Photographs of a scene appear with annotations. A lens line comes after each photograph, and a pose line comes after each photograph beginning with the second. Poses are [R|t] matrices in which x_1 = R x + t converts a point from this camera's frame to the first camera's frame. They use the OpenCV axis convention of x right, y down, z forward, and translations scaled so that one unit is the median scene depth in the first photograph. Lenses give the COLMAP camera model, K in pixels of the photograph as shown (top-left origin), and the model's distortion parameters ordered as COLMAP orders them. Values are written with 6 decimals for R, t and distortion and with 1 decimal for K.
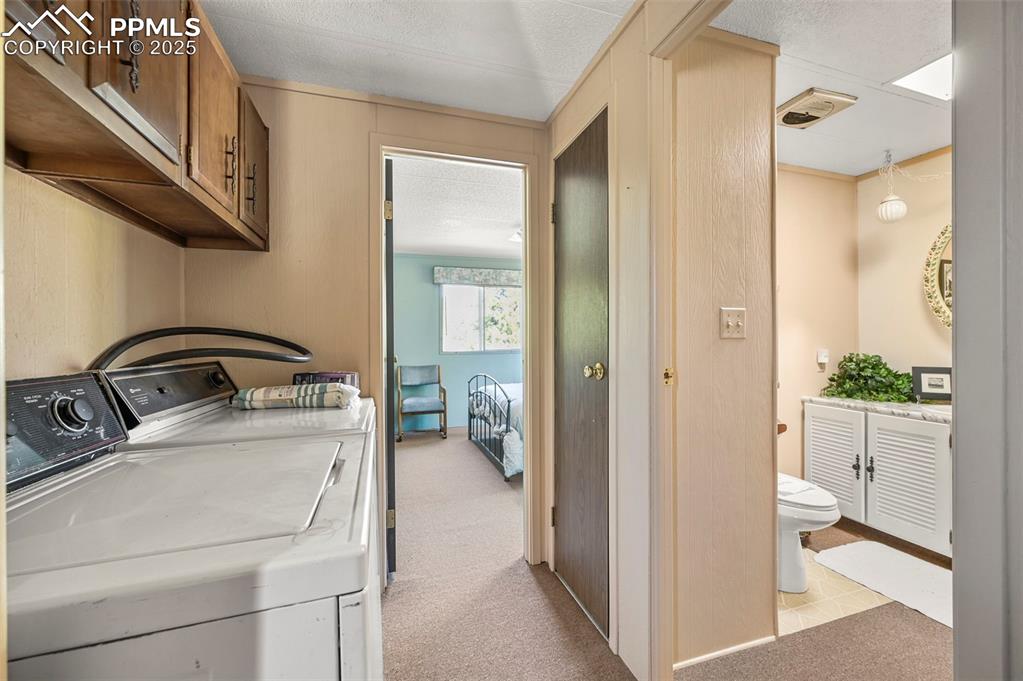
lens RADIAL K [[417.3, 0, 515.8], [0, 417.3, 346.6], [0, 0, 1]] dist [-0.000406, 0.000042]
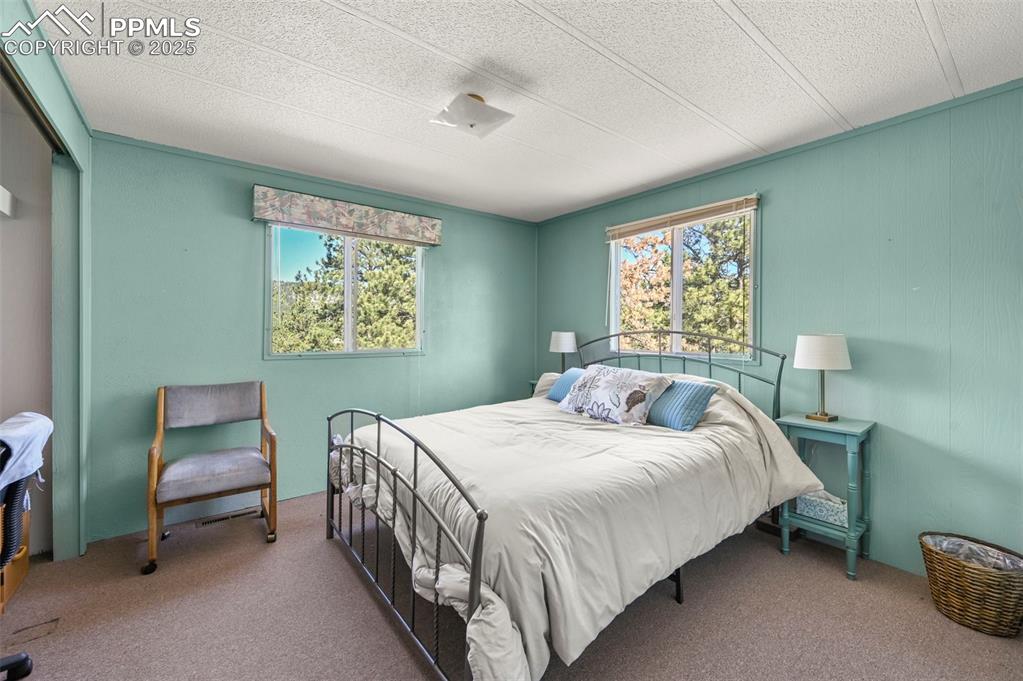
lens RADIAL K [[428.3, 0, 511.5], [0, 428.3, 340.5], [0, 0, 1]] dist [-0.000140, -0.000001]
pose [[0.944849, 0.014720, 0.327176, -0.075134], [-0.014805, 0.999888, -0.002233, -0.009259], [-0.327172, -0.002734, 0.944961, 0.450346]]
